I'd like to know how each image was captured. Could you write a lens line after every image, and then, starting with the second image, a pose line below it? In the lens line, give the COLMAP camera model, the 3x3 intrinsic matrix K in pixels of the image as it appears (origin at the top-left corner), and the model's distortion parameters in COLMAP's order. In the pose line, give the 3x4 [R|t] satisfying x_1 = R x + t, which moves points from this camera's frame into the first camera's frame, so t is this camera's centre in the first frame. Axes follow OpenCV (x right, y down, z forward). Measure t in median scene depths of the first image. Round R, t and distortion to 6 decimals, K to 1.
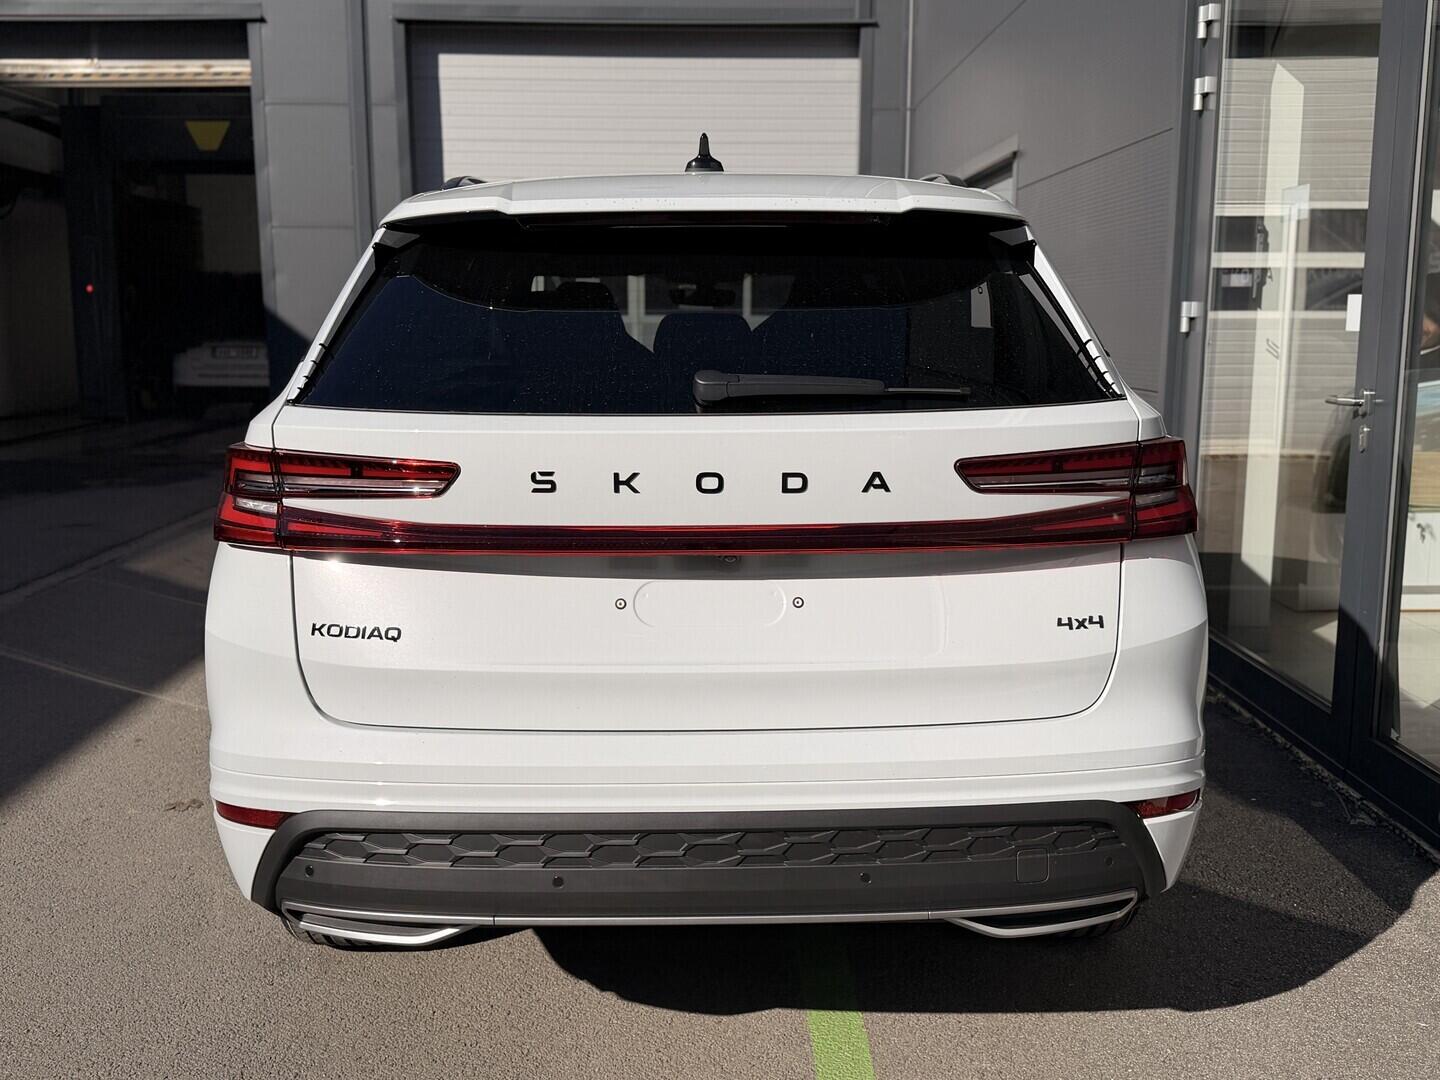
lens RADIAL K [[1400.8, 0, 720.0], [0, 1400.8, 540.0], [0, 0, 1]] dist [0.188073, -0.403077]
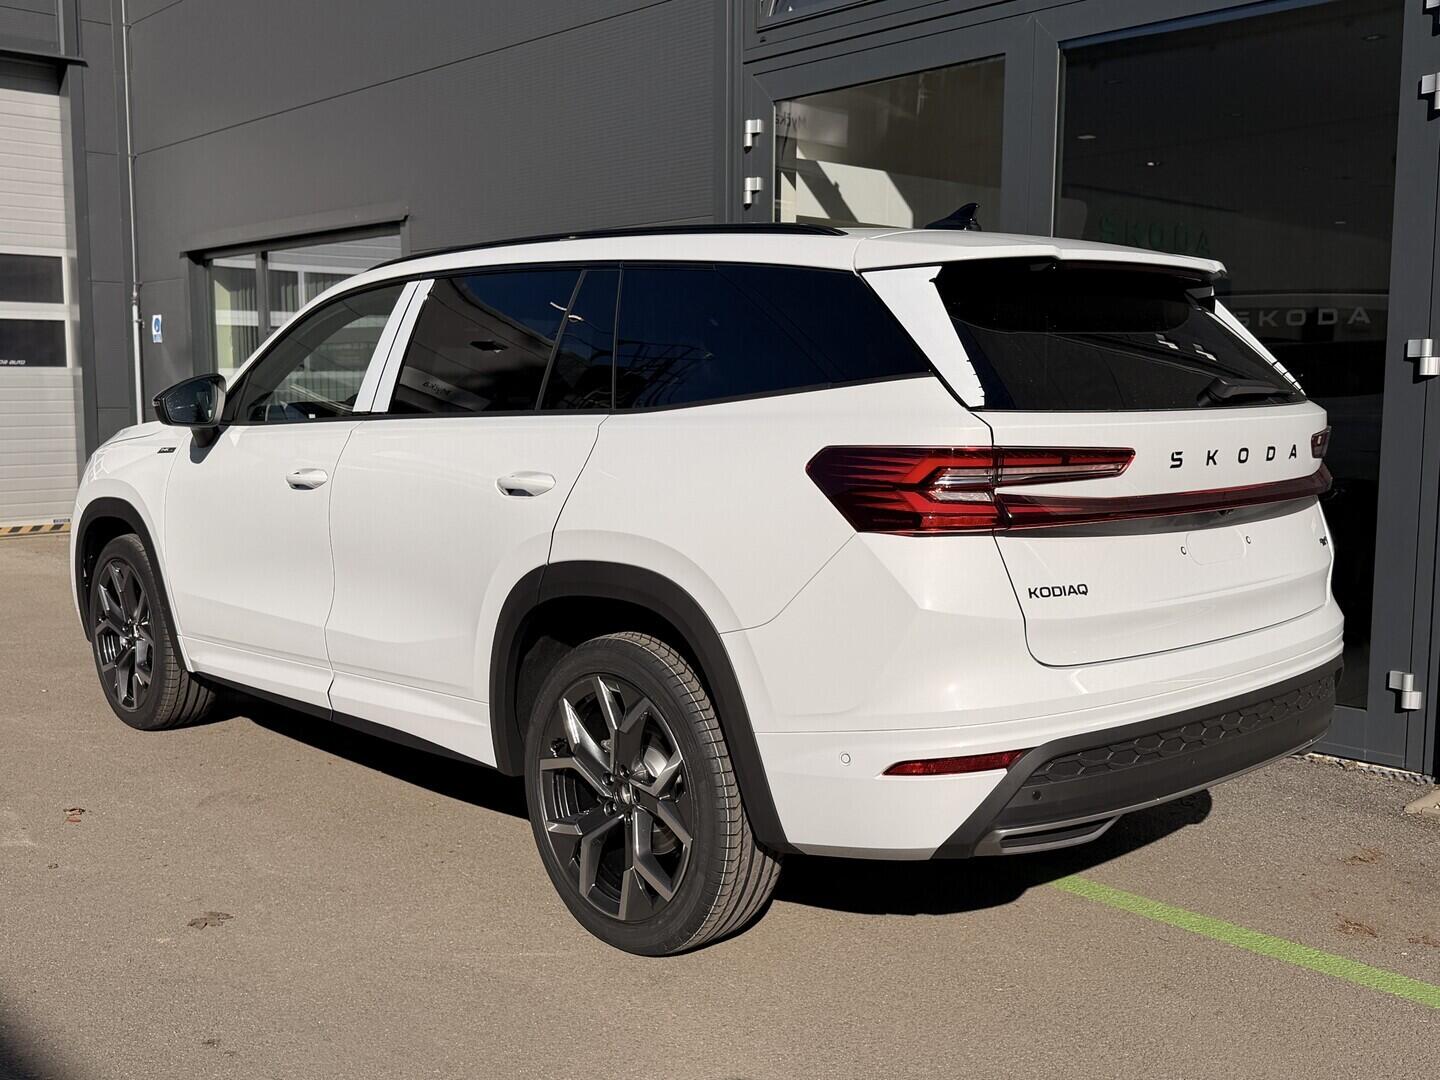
lens RADIAL K [[1400.8, 0, 720.0], [0, 1400.8, 540.0], [0, 0, 1]] dist [0.188073, -0.403077]
pose [[0.737812, -0.073626, 0.670979, -1.283708], [0.105085, 0.994442, -0.006433, -0.002261], [-0.666777, 0.075256, 0.741448, 0.279234]]
